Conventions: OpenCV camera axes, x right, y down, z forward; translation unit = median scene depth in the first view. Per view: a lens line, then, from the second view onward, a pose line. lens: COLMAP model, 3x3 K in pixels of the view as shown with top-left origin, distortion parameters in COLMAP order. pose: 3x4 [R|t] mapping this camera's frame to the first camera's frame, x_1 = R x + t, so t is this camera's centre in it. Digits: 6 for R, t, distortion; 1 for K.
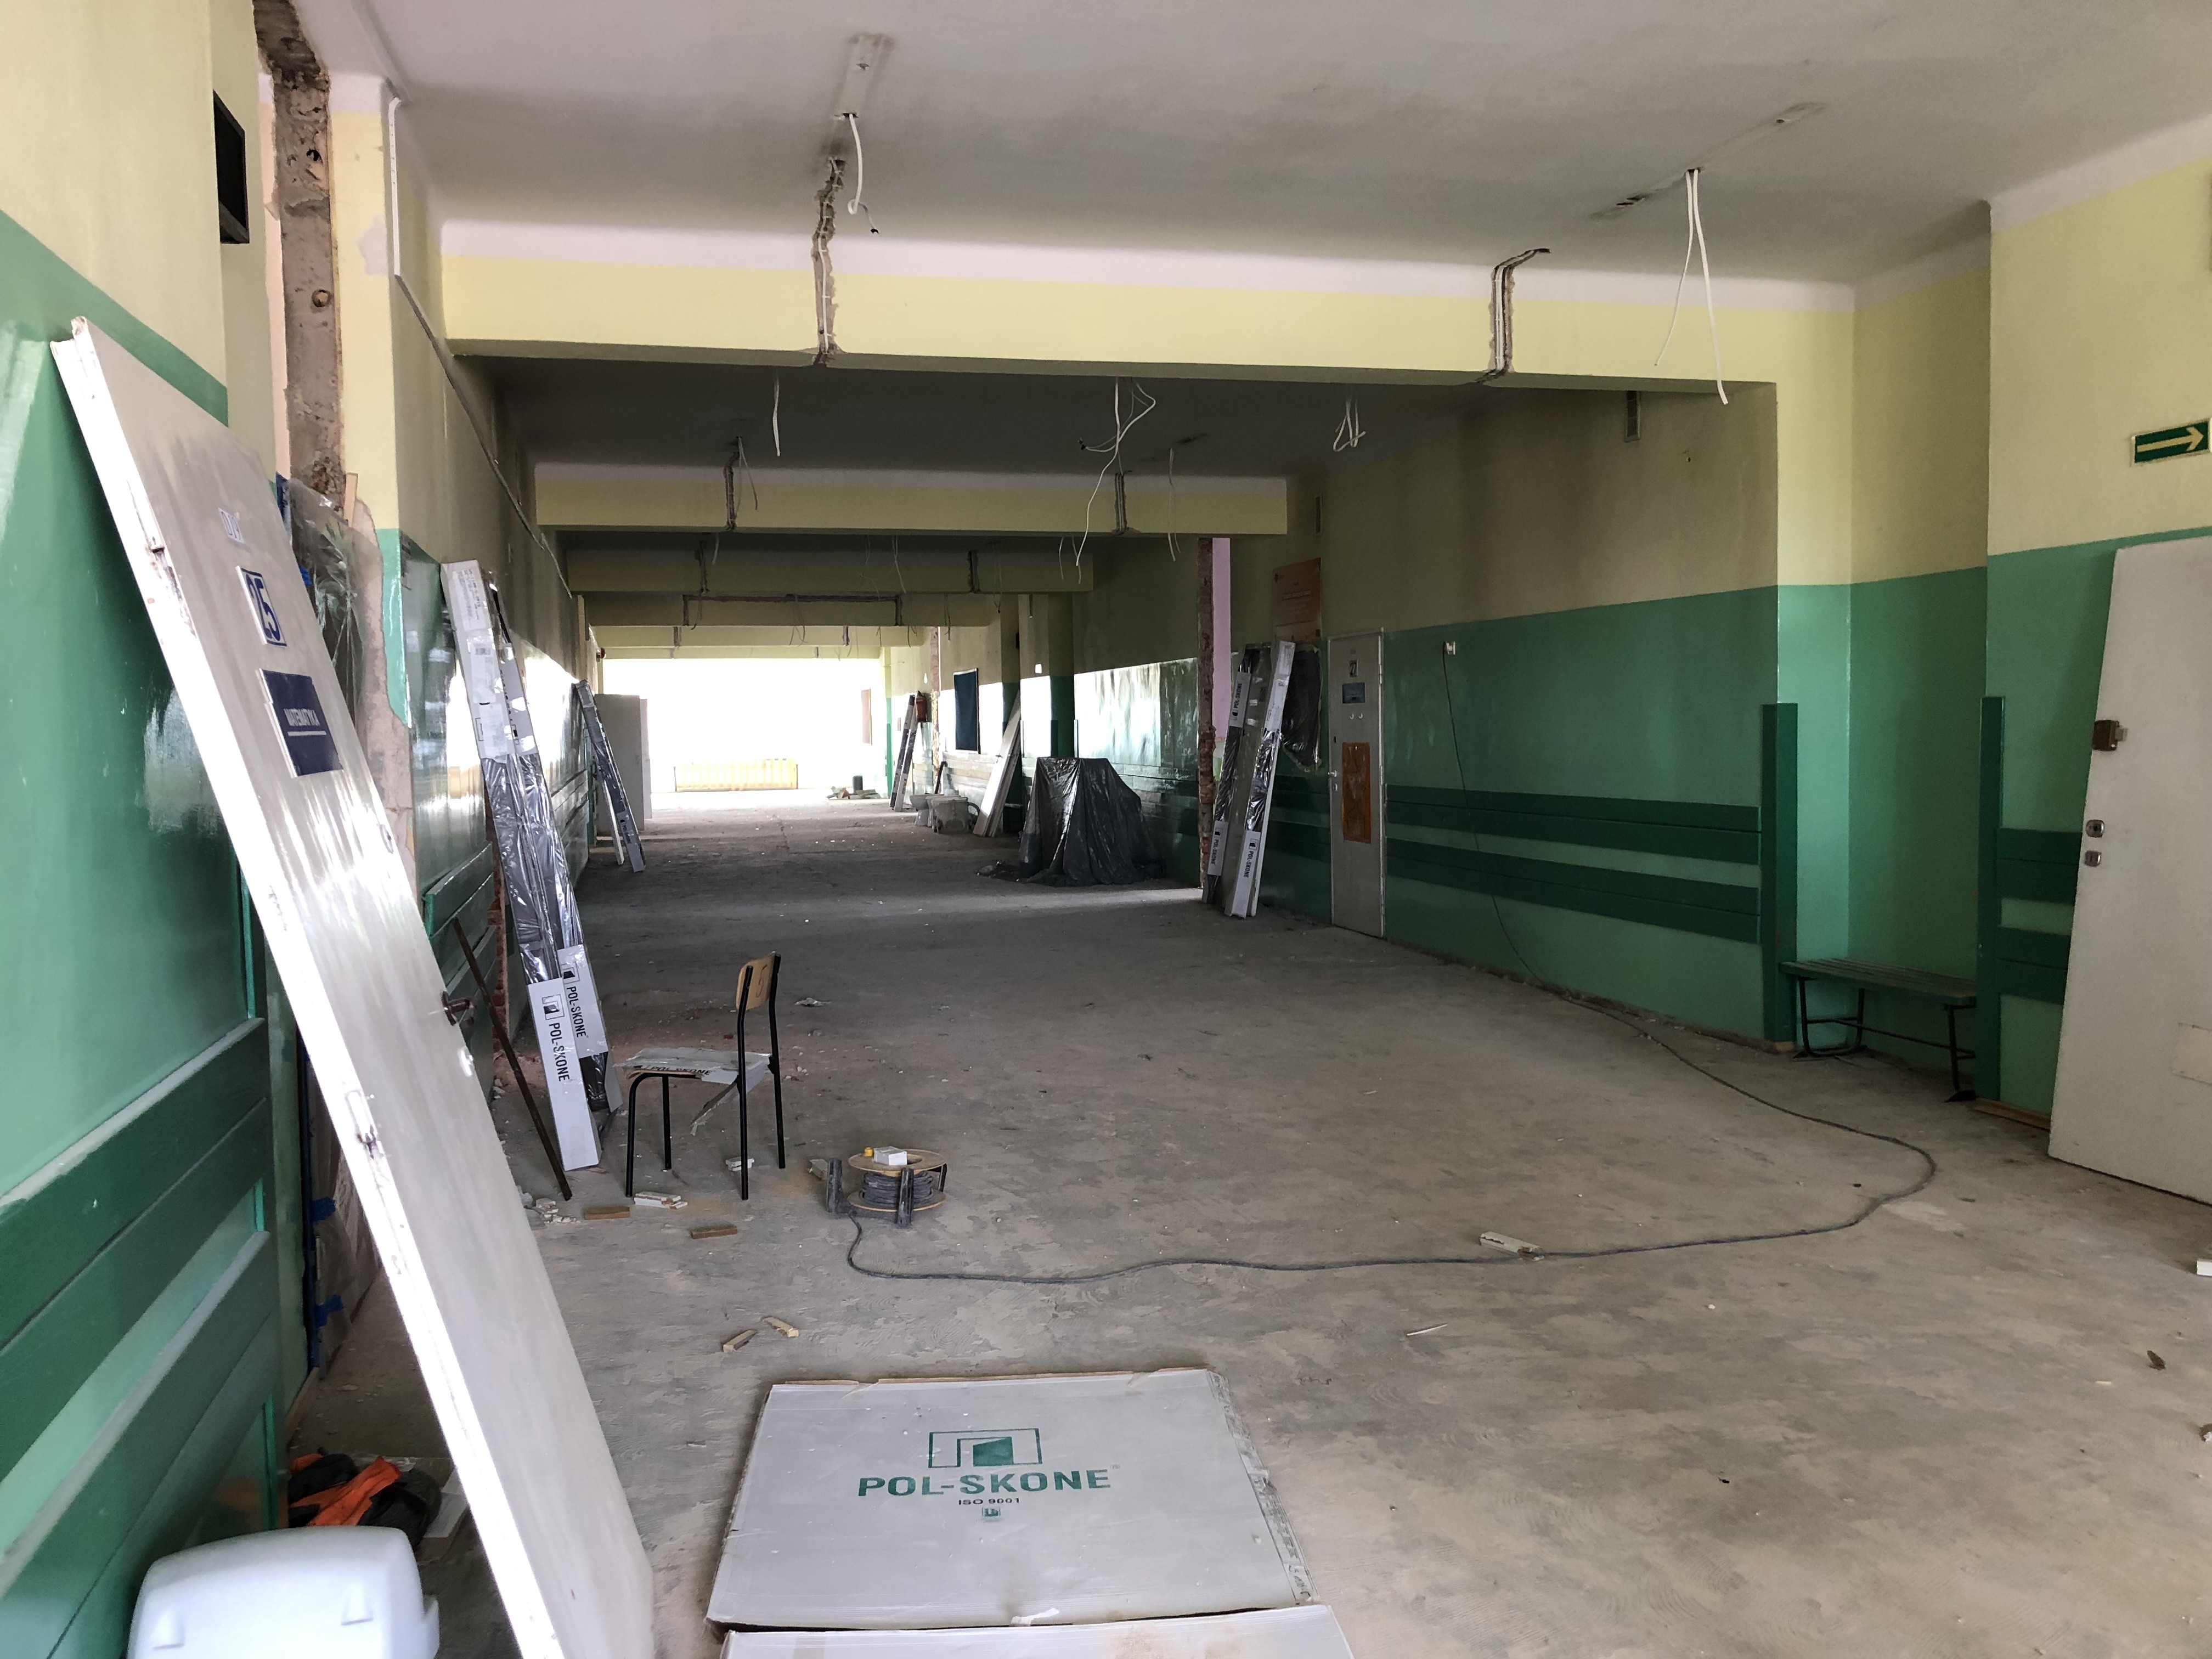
lens RADIAL K [[1830.3, 0, 1106.3], [0, 1830.3, 833.3], [0, 0, 1]] dist [-0.010679, -0.006816]
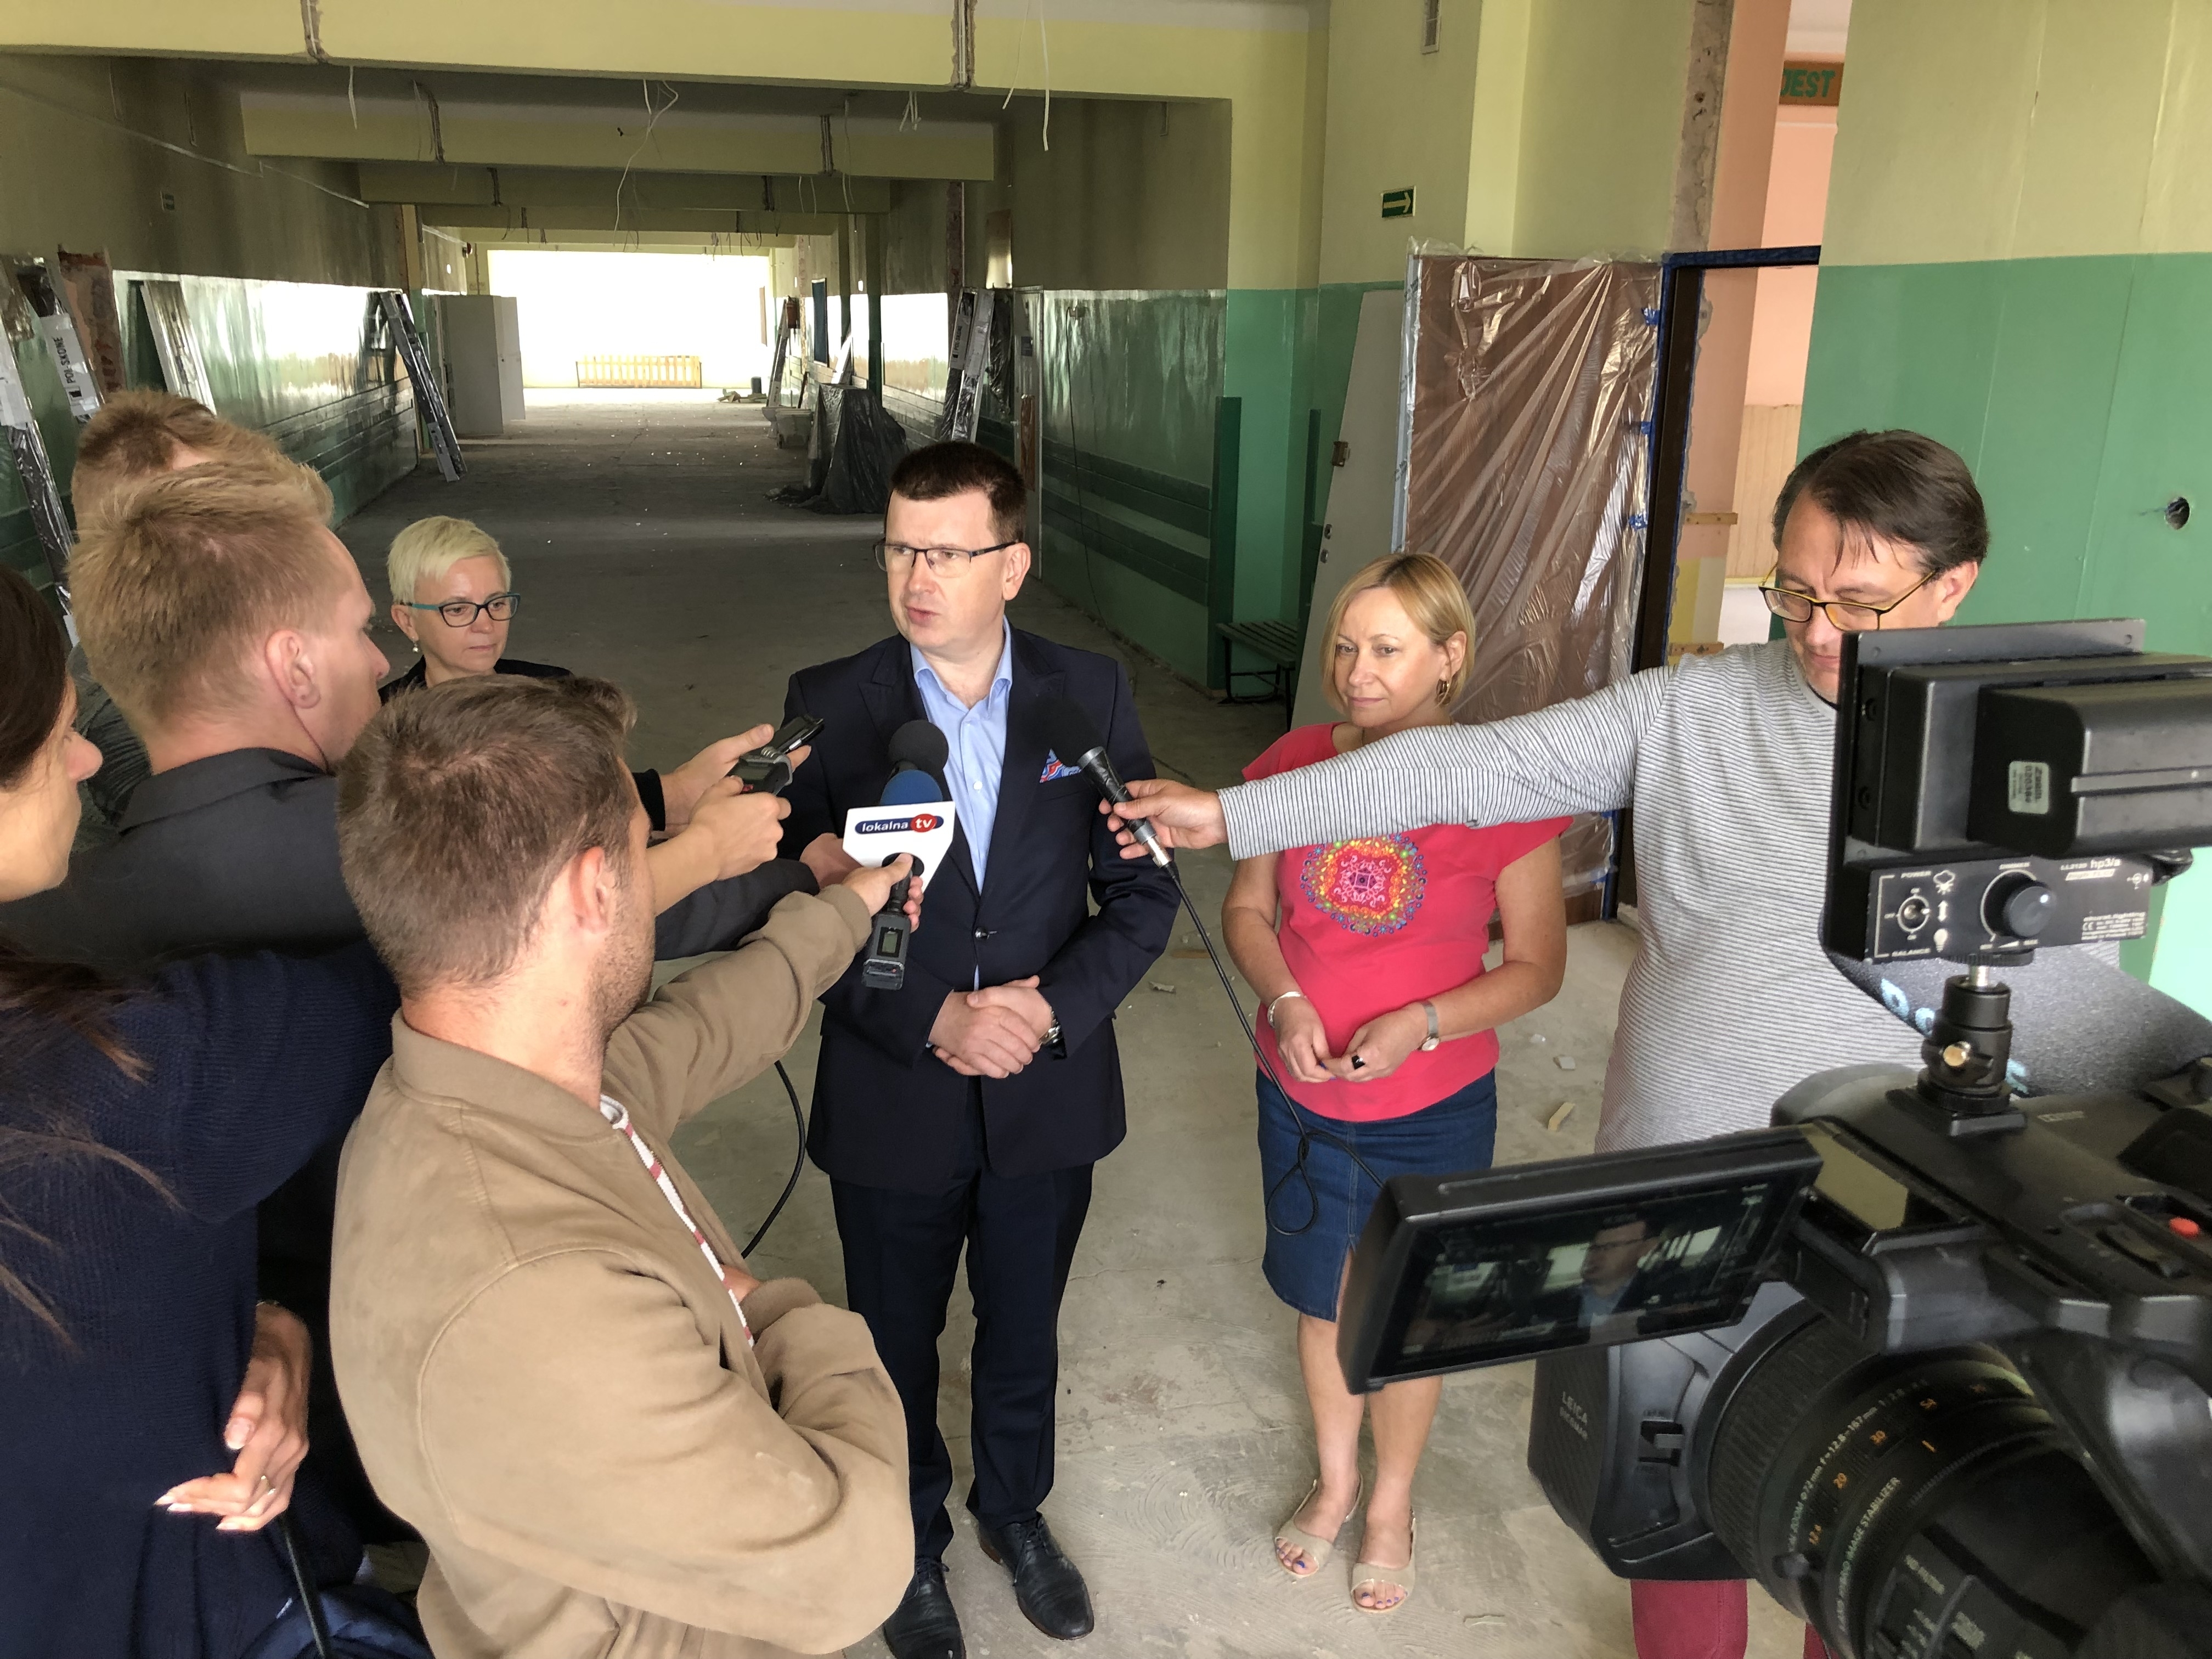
lens RADIAL K [[1830.3, 0, 1106.1], [0, 1830.3, 823.7], [0, 0, 1]] dist [-0.010679, -0.006816]
pose [[0.998960, 0.023689, 0.038969, 0.246378], [-0.031158, 0.978496, 0.203901, -0.038968], [-0.033301, -0.204903, 0.978216, -0.164123]]
